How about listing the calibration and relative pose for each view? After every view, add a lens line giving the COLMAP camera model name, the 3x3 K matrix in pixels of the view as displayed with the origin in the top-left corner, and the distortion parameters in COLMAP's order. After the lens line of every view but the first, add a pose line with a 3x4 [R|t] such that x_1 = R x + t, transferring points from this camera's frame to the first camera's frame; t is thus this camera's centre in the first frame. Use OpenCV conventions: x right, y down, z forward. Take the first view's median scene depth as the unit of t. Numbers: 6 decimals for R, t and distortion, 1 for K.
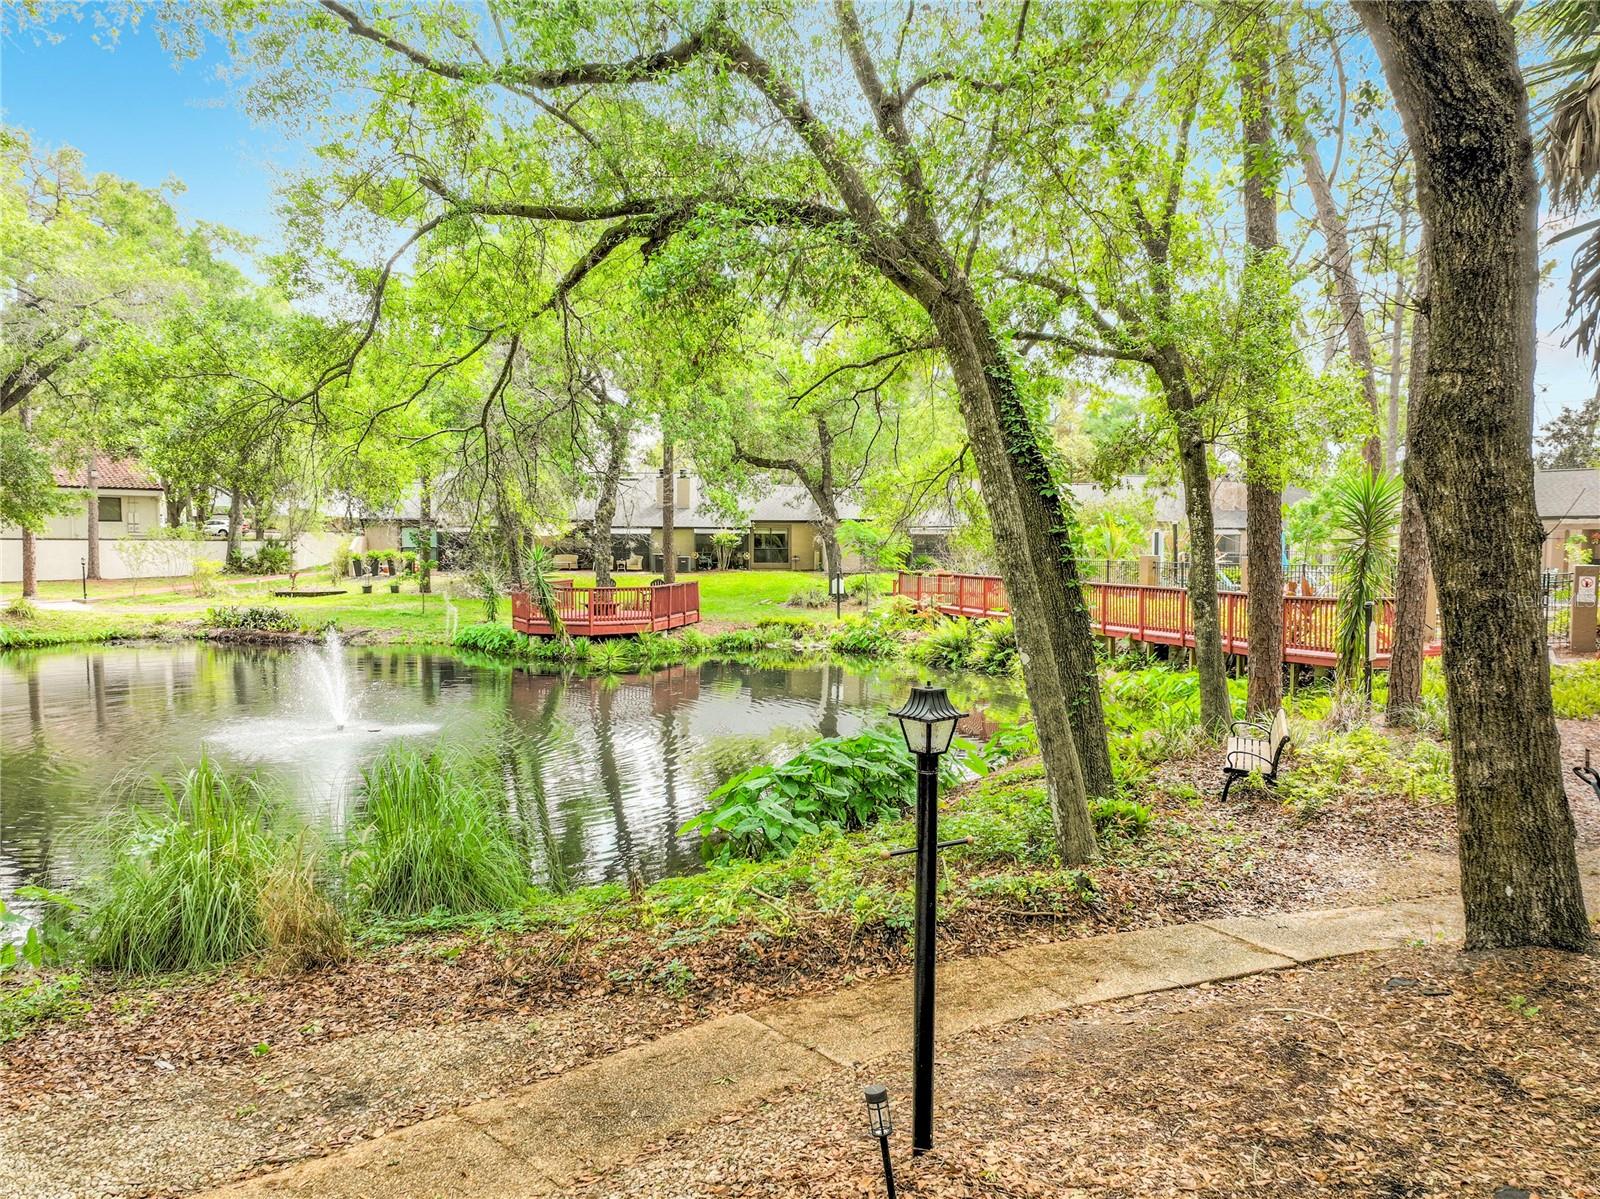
lens RADIAL K [[1155.5, 0, 801.1], [0, 1155.5, 638.0], [0, 0, 1]] dist [-0.004064, 0.014115]
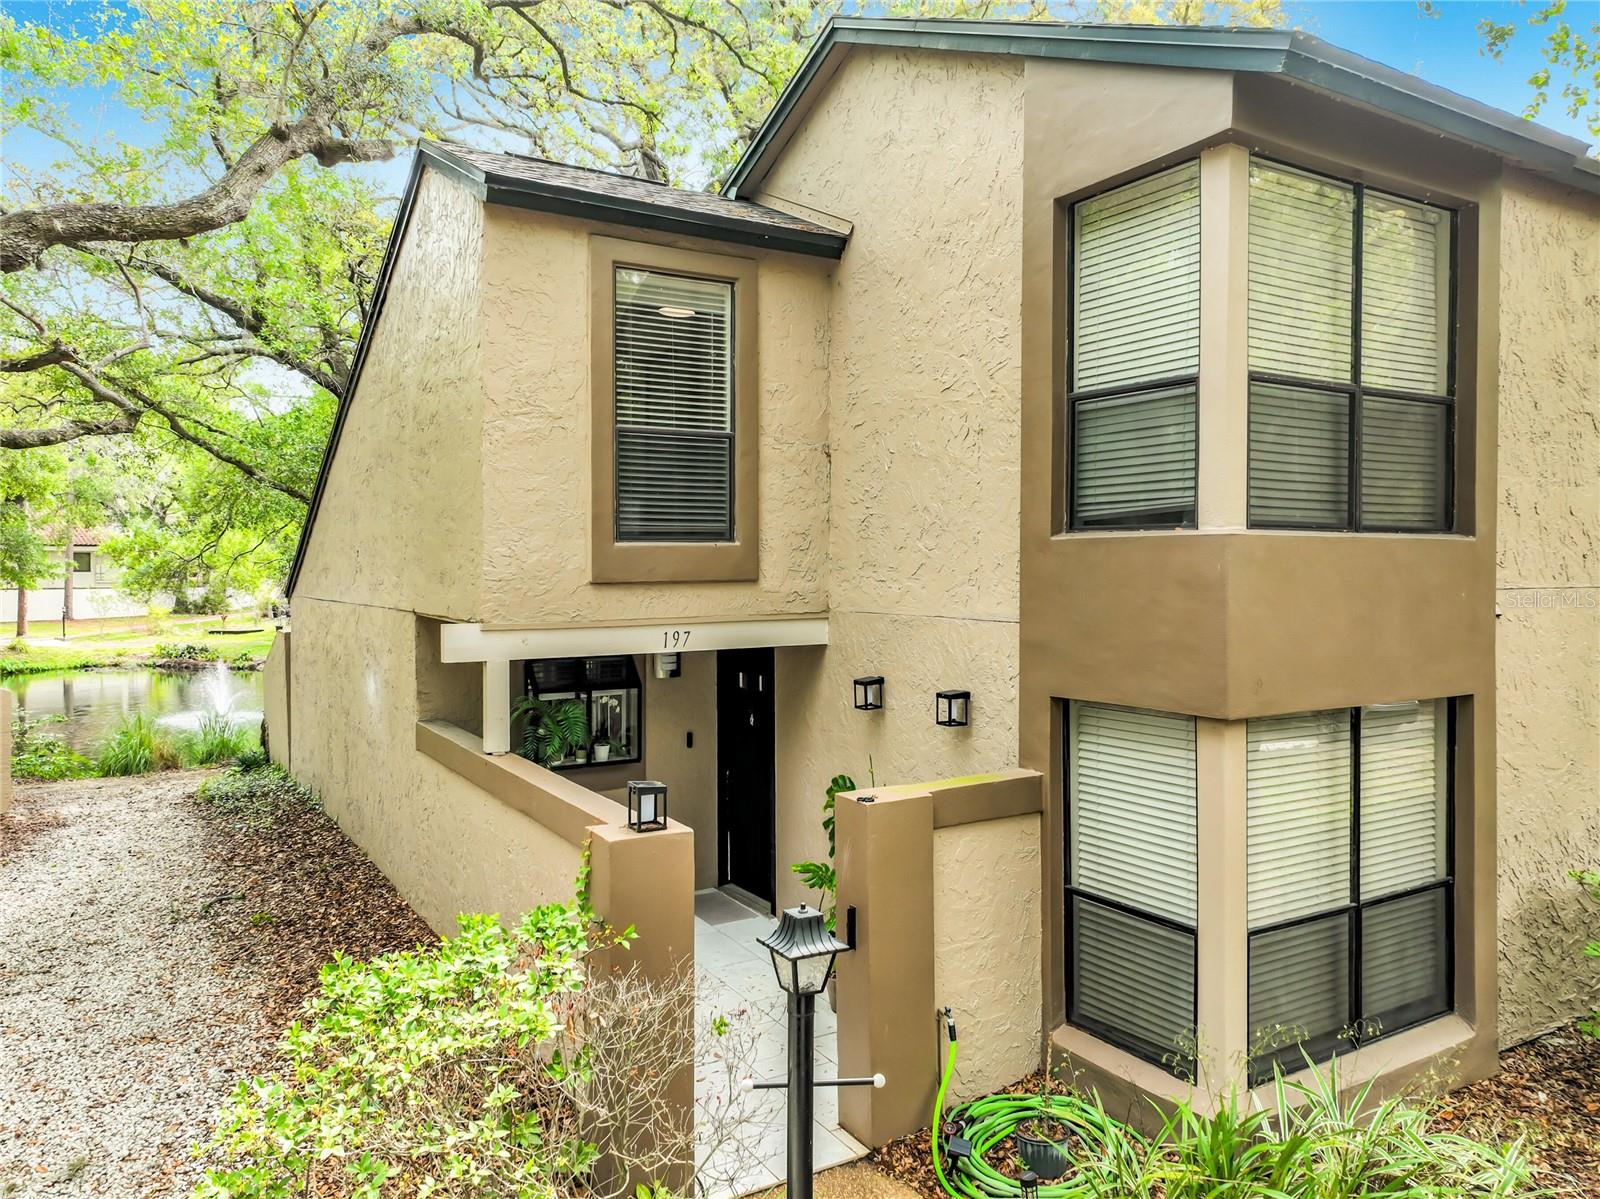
lens RADIAL K [[1125.0, 0, 799.1], [0, 1125.0, 581.4], [0, 0, 1]] dist [0.009744, 0.017917]
pose [[0.999374, -0.003688, 0.035179, 0.234350], [0.006064, 0.997688, -0.067687, -0.004718], [-0.034848, 0.067858, 0.997086, -0.429902]]
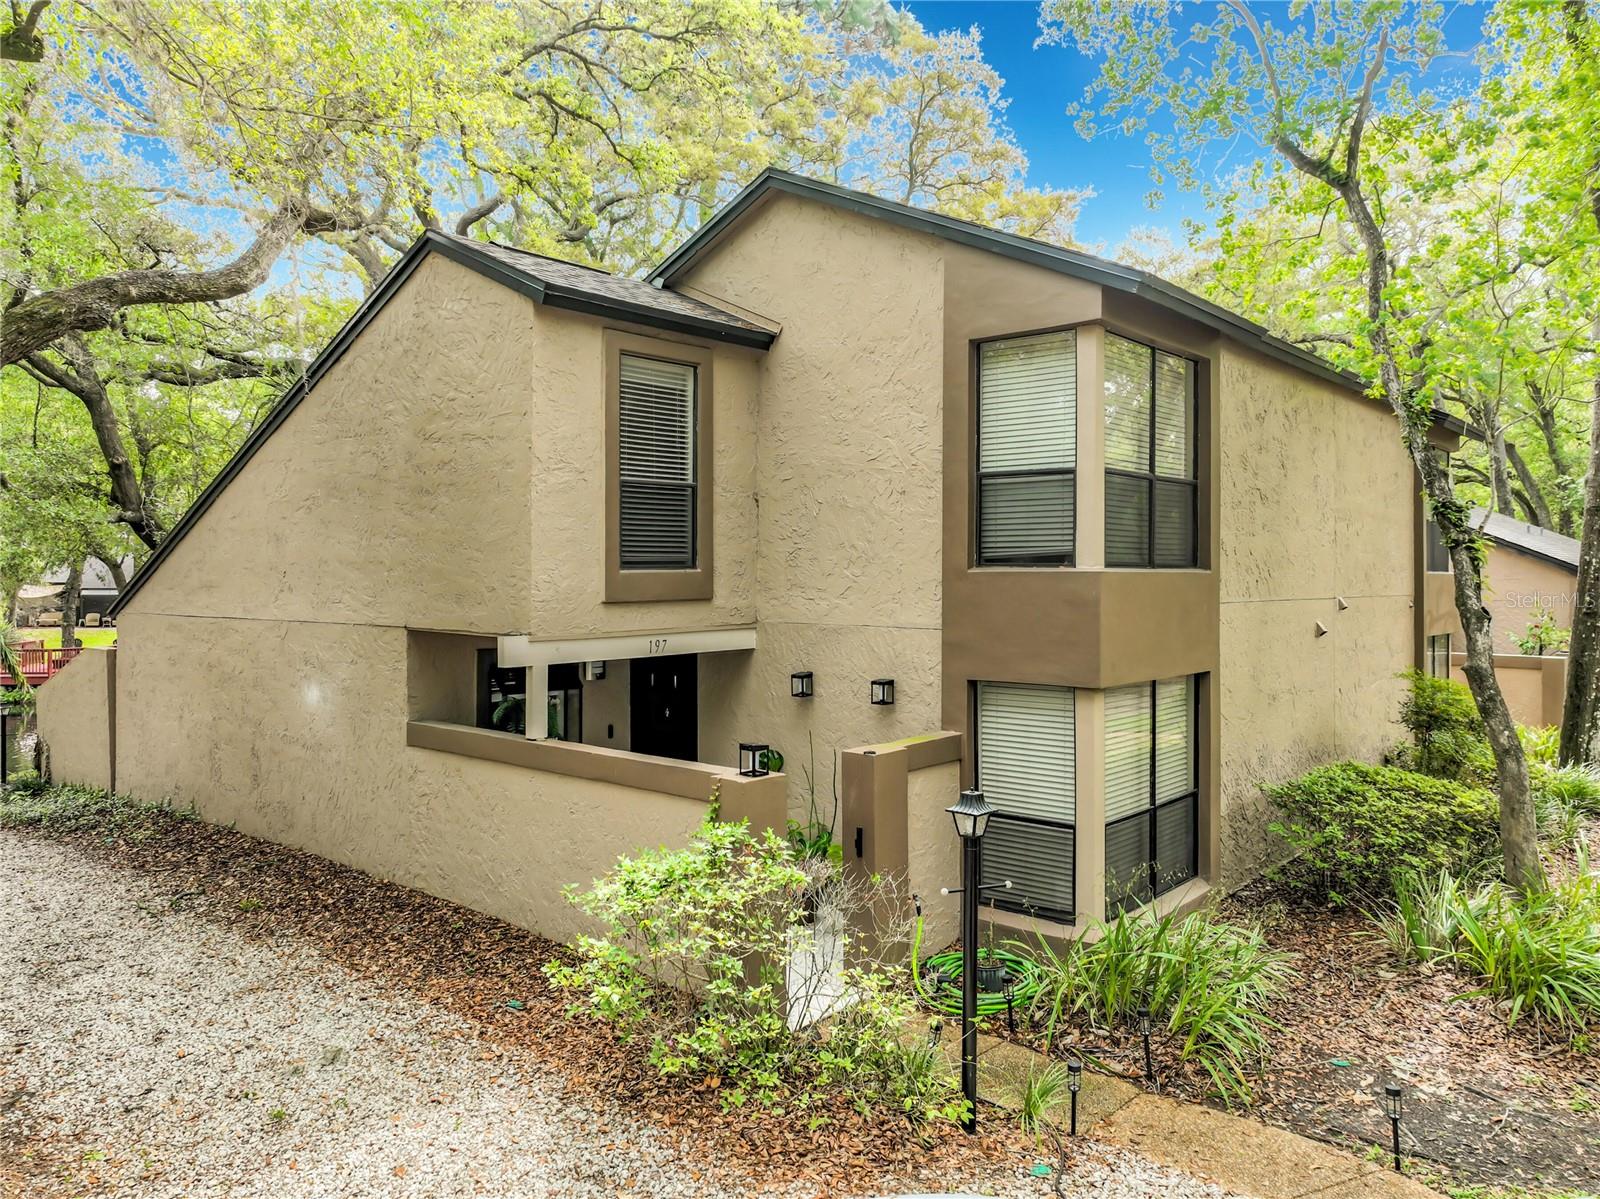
lens RADIAL K [[1148.5, 0, 798.9], [0, 1148.5, 578.5], [0, 0, 1]] dist [-0.001870, 0.009495]
pose [[0.942228, -0.003633, 0.334954, 0.166620], [0.029139, 0.997040, -0.071152, -0.004019], [-0.333704, 0.076801, 0.939544, -0.481079]]
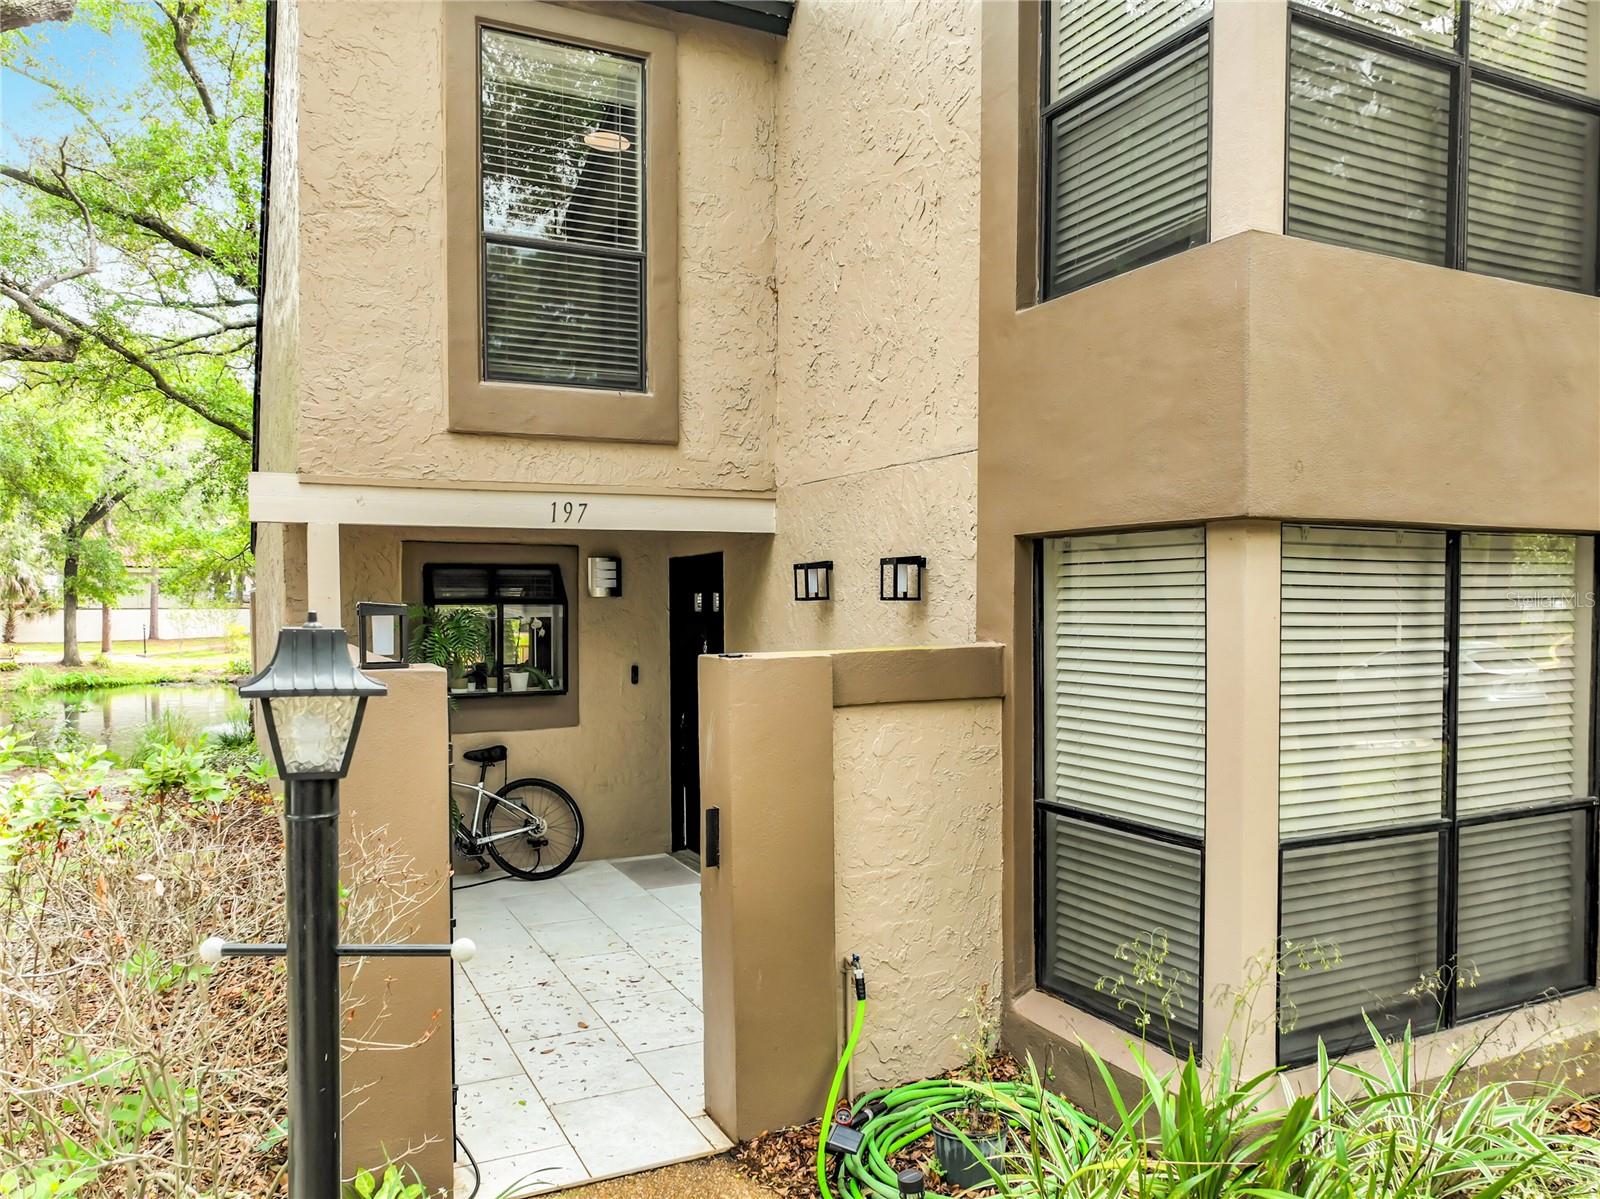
lens RADIAL K [[1155.5, 0, 801.1], [0, 1155.5, 638.0], [0, 0, 1]] dist [-0.004064, 0.014115]
pose [[0.998966, -0.002317, -0.045404, 0.258067], [0.000102, 0.998812, -0.048736, 0.016187], [0.045463, 0.048681, 0.997779, -0.390283]]
